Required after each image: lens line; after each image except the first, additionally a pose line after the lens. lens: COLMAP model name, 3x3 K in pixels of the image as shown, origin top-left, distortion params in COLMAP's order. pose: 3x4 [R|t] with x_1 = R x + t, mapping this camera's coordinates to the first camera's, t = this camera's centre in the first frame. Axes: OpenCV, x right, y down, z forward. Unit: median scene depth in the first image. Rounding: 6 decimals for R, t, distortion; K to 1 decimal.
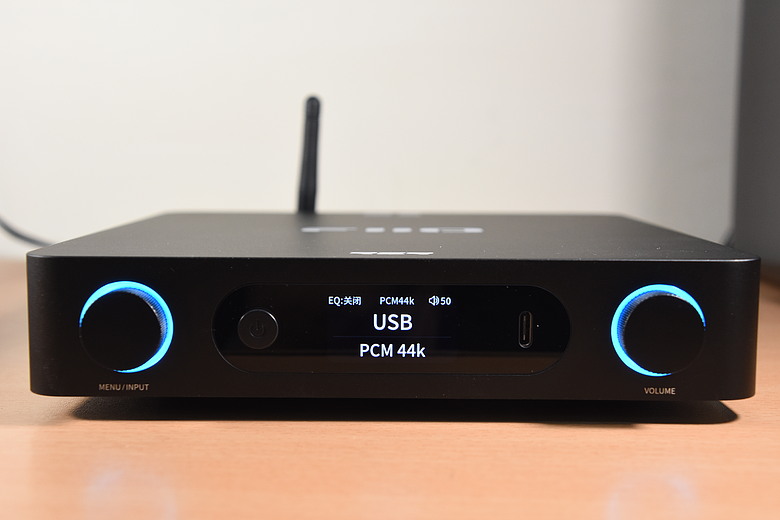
lens RADIAL K [[1074.8, 0, 390.0], [0, 1074.8, 260.0], [0, 0, 1]] dist [0.047171, 0.049999]
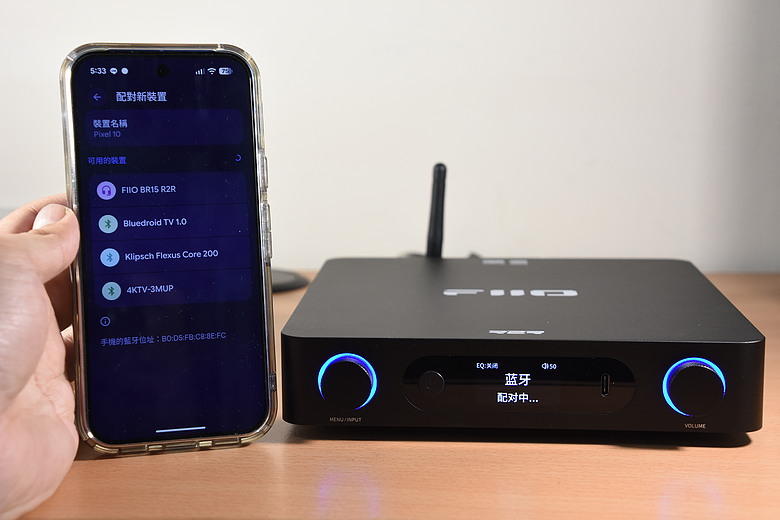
lens RADIAL K [[1374.3, 0, 390.0], [0, 1374.3, 260.0], [0, 0, 1]] dist [0.273689, 0.045093]
pose [[0.998807, -0.001163, -0.048816, -0.085033], [0.004948, 0.996980, 0.077506, -0.269922], [0.048578, -0.077655, 0.995796, -0.979053]]
